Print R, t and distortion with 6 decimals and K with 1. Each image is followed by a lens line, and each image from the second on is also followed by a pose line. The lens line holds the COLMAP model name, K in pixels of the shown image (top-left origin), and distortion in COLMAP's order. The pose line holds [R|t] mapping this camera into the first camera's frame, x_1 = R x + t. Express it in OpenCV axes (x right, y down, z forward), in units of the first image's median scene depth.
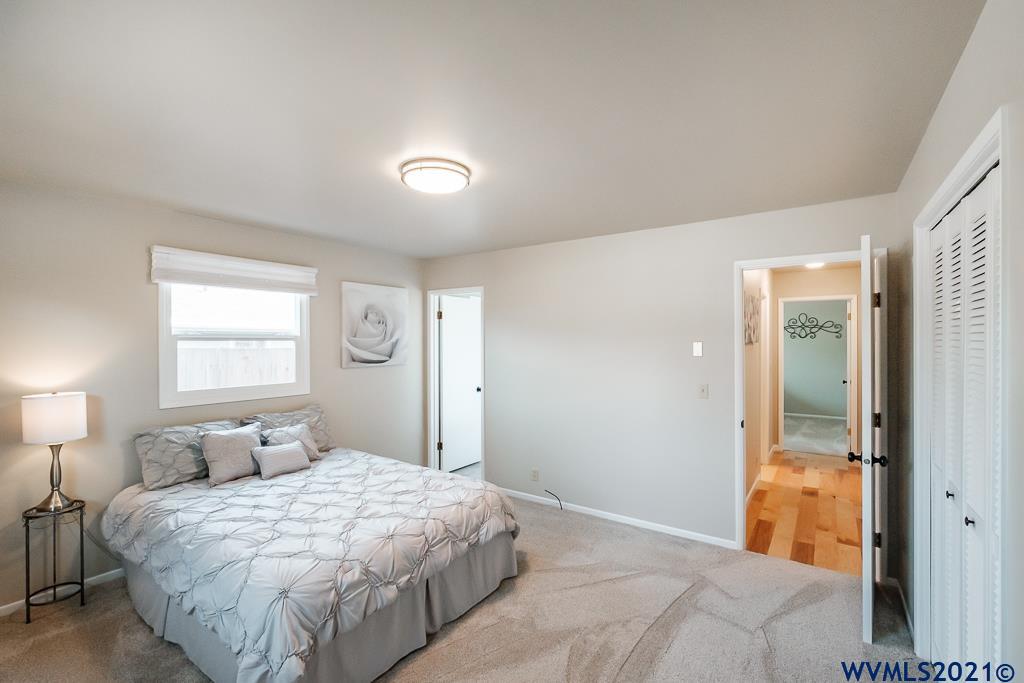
lens RADIAL K [[448.5, 0, 505.4], [0, 448.5, 344.4], [0, 0, 1]] dist [0.000698, 0.000236]
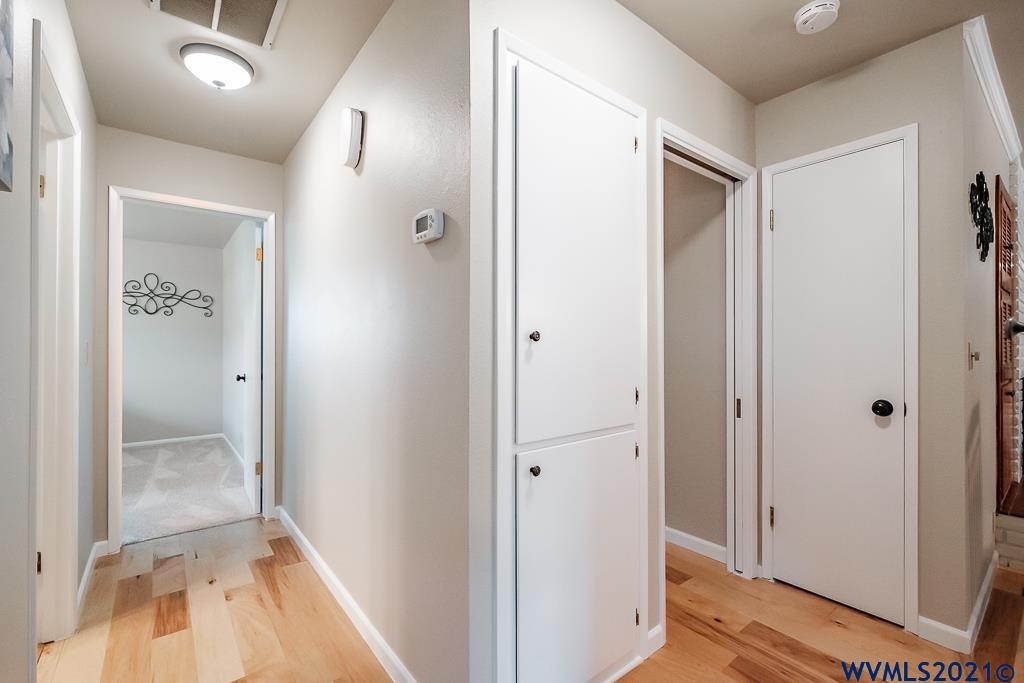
lens RADIAL K [[448.5, 0, 507.5], [0, 448.5, 342.6], [0, 0, 1]] dist [0.000698, 0.000236]
pose [[0.283292, 0.007883, 0.959001, 0.266590], [0.005709, 0.999935, -0.009906, 0.039558], [-0.959017, 0.008282, 0.283228, 0.447922]]
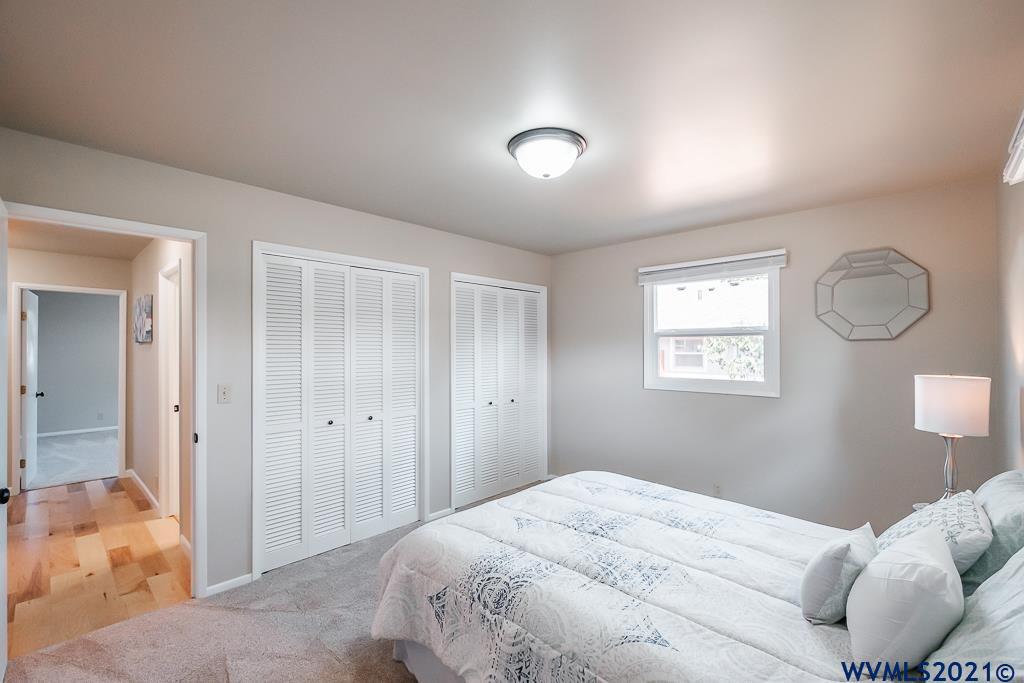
lens RADIAL K [[448.5, 0, 510.2], [0, 448.5, 341.3], [0, 0, 1]] dist [0.000698, 0.000236]
pose [[-0.140096, 0.001280, -0.990137, 0.855783], [0.008597, 0.999963, 0.000076, 0.000169], [0.990101, -0.008502, -0.140102, 1.167626]]
